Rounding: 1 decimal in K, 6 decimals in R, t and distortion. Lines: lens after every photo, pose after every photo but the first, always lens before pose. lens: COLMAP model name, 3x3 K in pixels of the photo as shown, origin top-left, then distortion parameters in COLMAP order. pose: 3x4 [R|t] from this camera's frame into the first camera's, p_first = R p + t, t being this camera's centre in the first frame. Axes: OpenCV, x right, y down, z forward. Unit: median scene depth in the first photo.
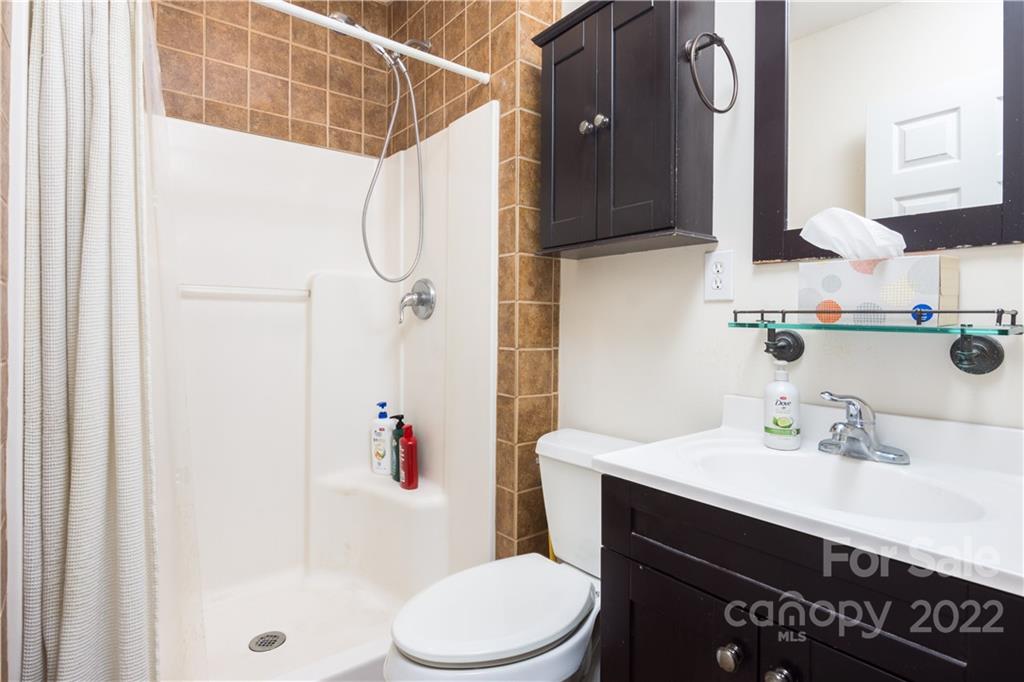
lens RADIAL K [[536.8, 0, 511.3], [0, 536.8, 335.6], [0, 0, 1]] dist [0.005044, -0.004999]
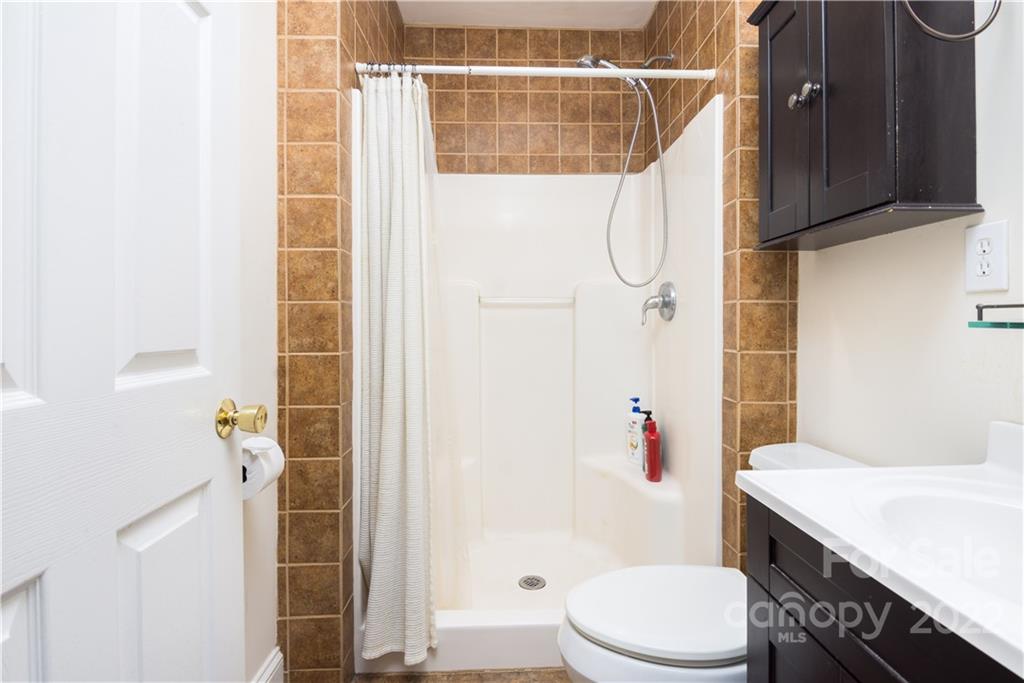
lens RADIAL K [[495.2, 0, 512.5], [0, 495.2, 336.2], [0, 0, 1]] dist [-0.004036, -0.003810]
pose [[0.802943, 0.005476, -0.596031, 0.199085], [-0.004898, 0.999985, 0.002588, -0.001976], [0.596036, 0.000841, 0.802957, 0.060387]]
